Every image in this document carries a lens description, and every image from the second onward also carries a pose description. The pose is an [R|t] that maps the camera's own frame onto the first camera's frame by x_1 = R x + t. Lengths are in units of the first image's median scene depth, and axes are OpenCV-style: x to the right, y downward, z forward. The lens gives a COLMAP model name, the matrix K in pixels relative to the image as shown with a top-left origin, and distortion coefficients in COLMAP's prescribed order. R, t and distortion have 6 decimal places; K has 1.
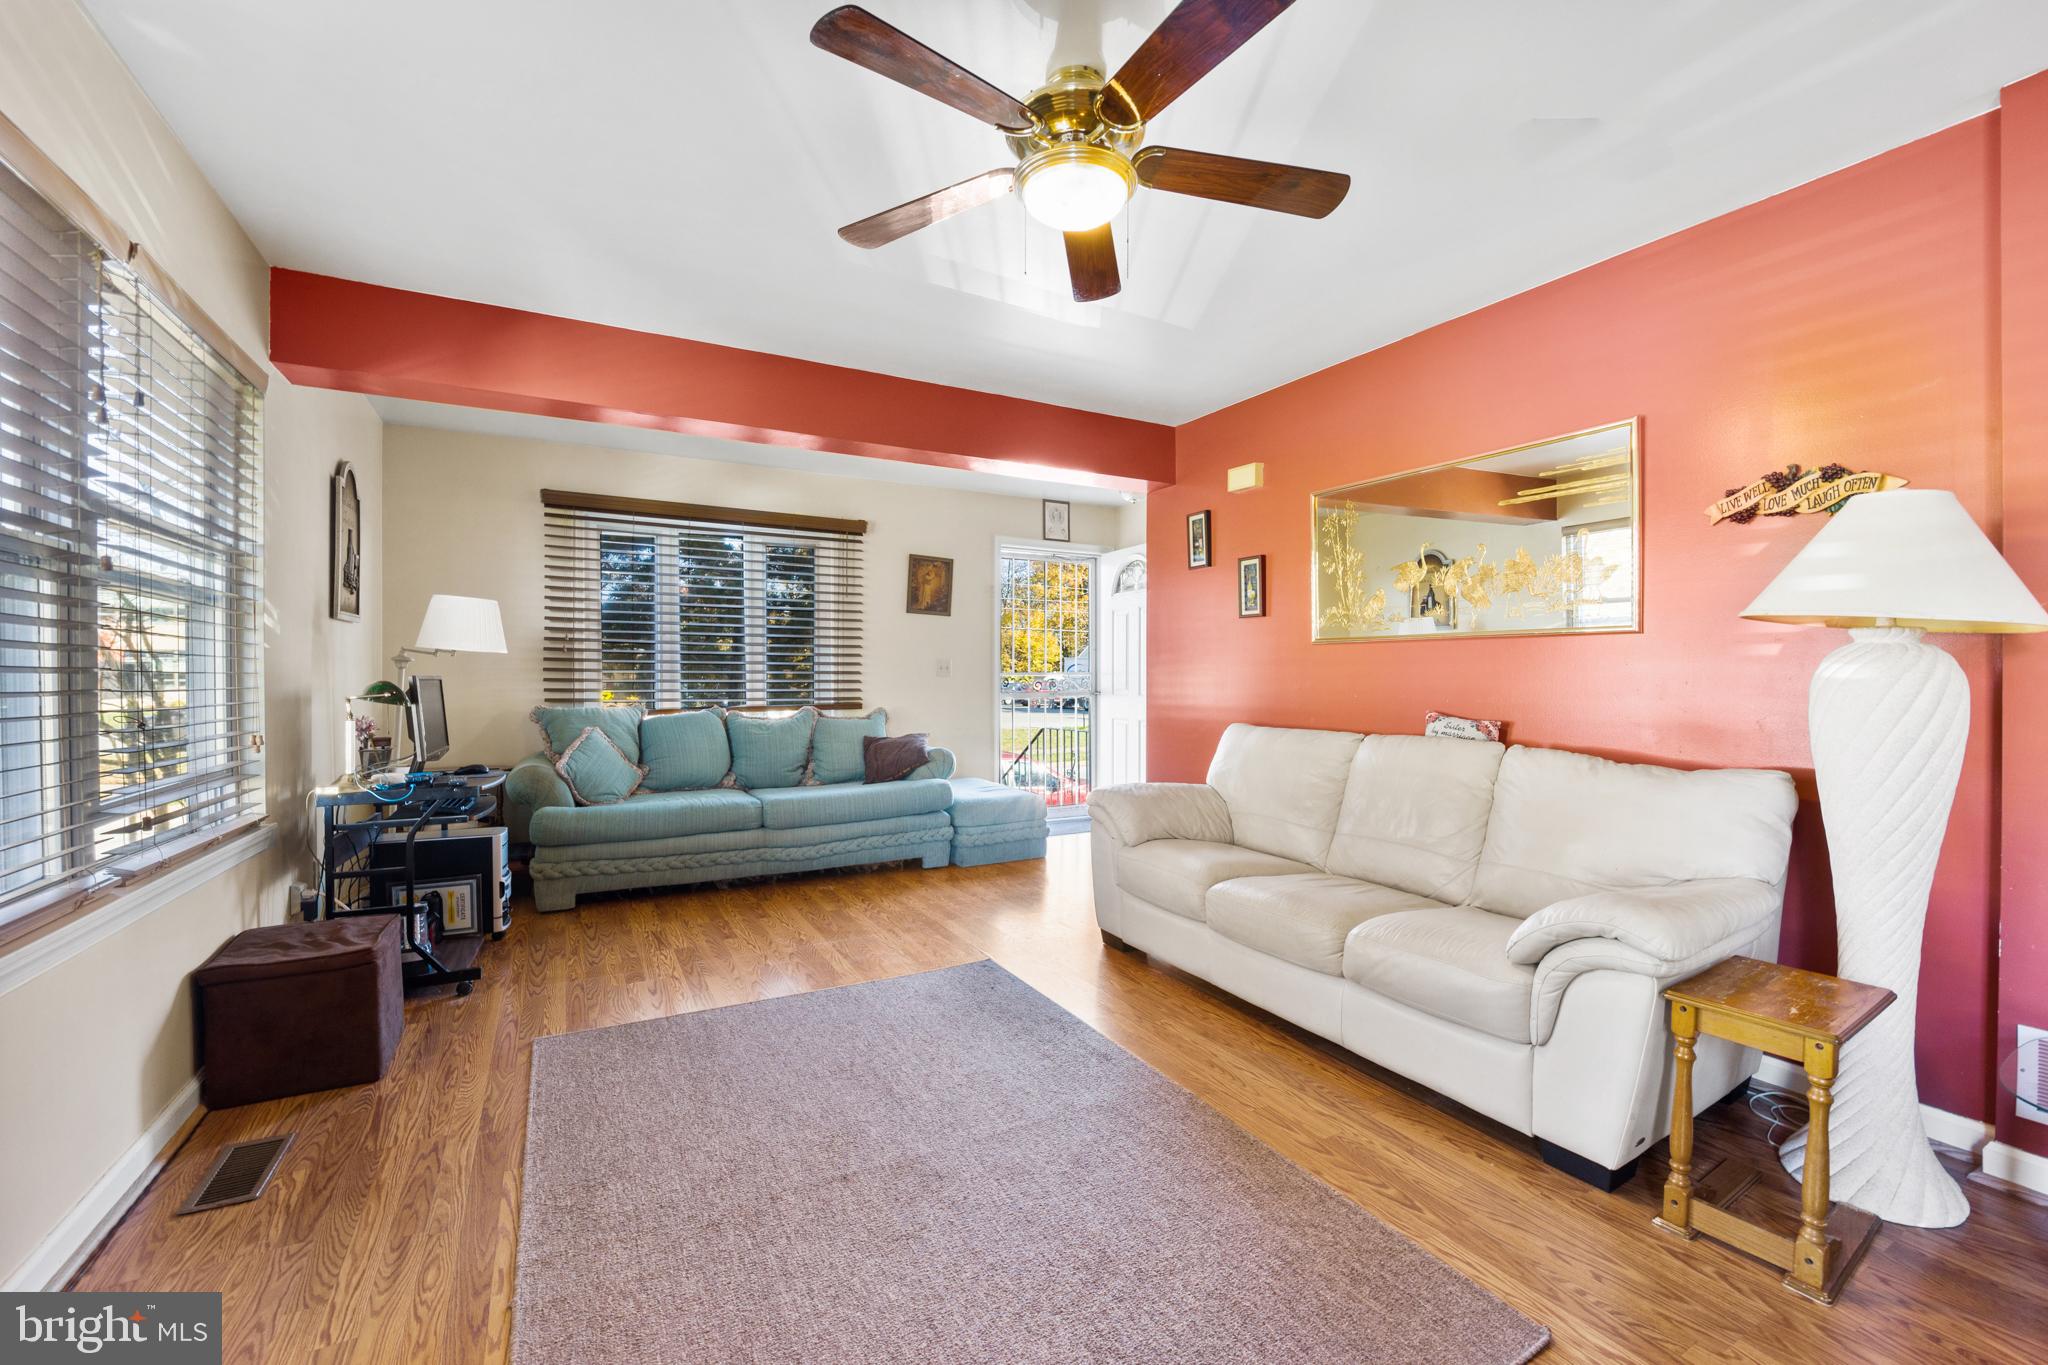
lens RADIAL K [[839.3, 0, 1024.0], [0, 839.3, 682.5], [0, 0, 1]] dist [-0.022636, 0.000139]
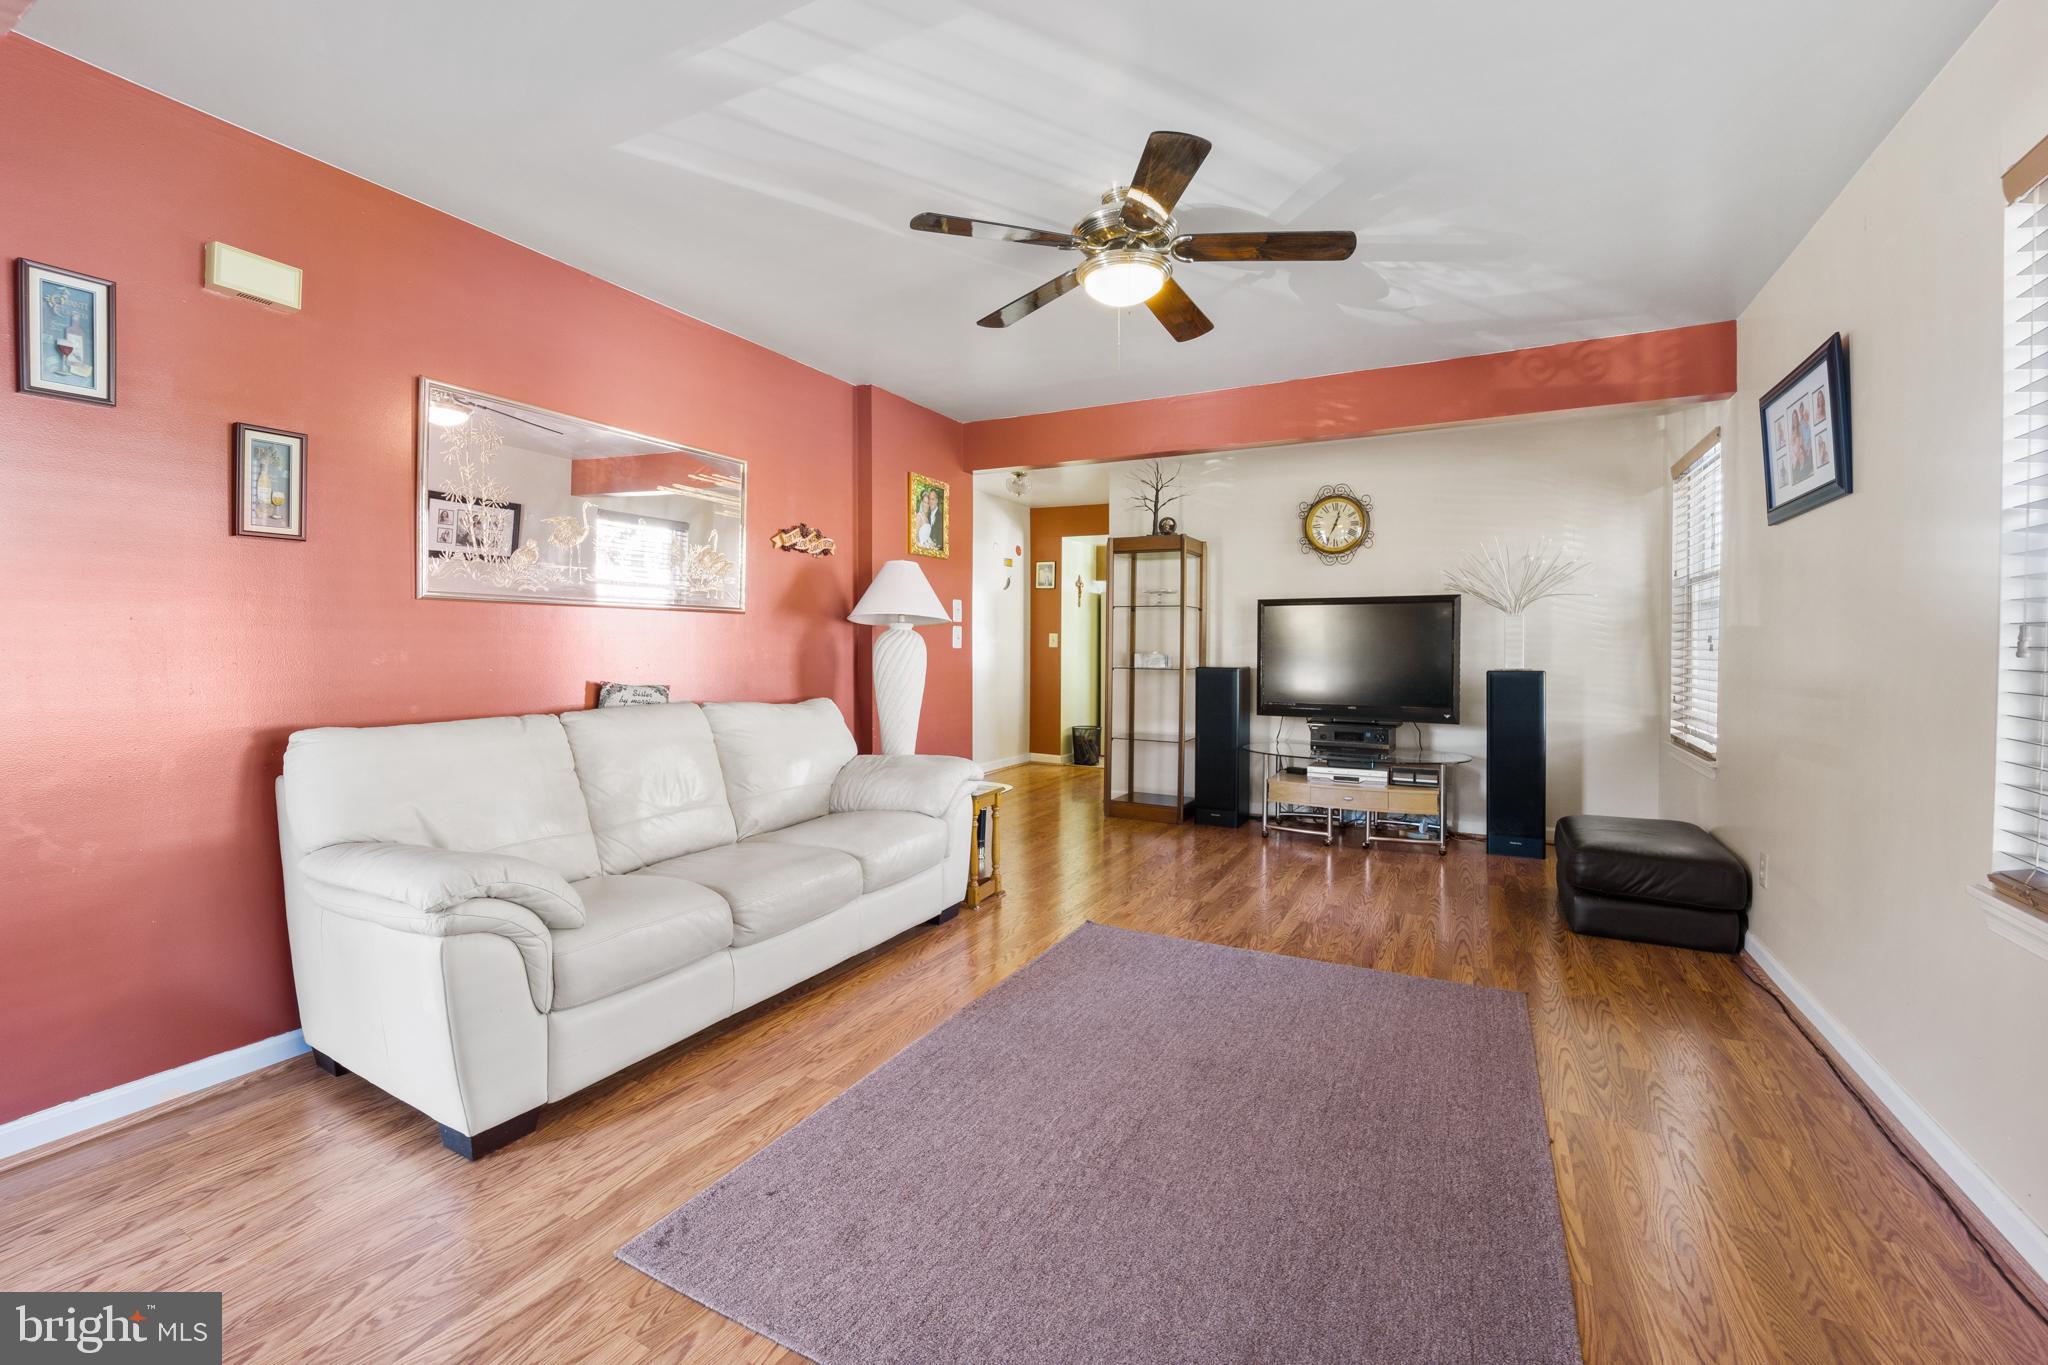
lens RADIAL K [[854.4, 0, 1015.2], [0, 854.4, 654.3], [0, 0, 1]] dist [-0.022898, -0.000026]
pose [[-0.545509, -0.014834, 0.837974, -0.430002], [0.002399, 0.999812, 0.019260, -0.011052], [-0.838102, 0.012517, -0.545370, 0.826114]]
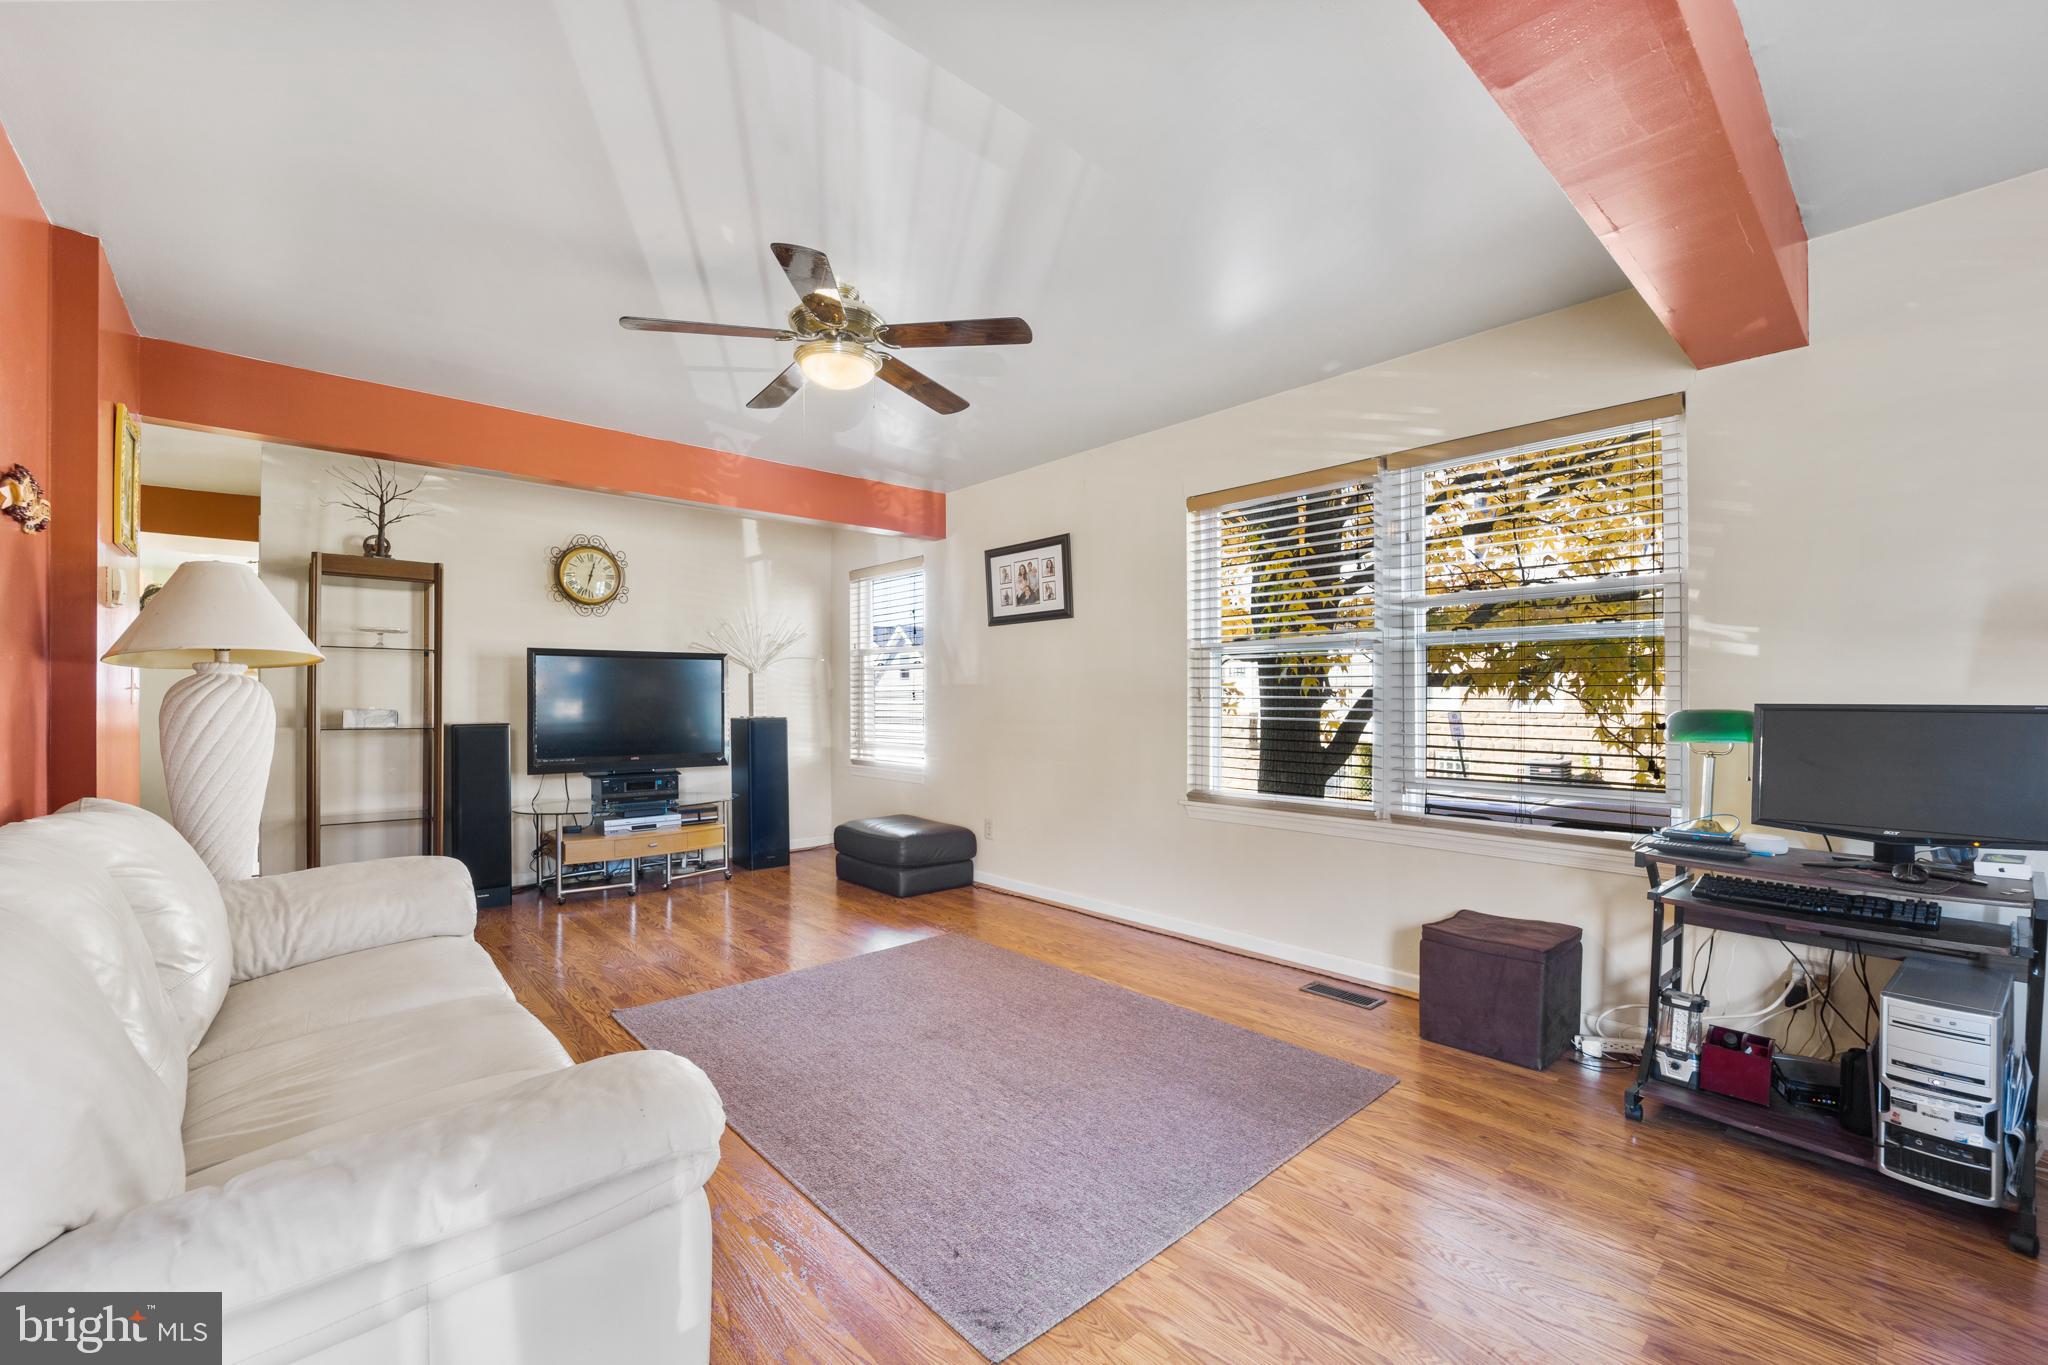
lens RADIAL K [[846.3, 0, 1054.5], [0, 846.3, 694.1], [0, 0, 1]] dist [-0.026365, -0.000036]
pose [[-0.966924, -0.004470, -0.255024, 0.029397], [-0.005512, 0.999979, 0.003373, -0.012057], [0.255004, 0.004667, -0.966929, 1.102590]]
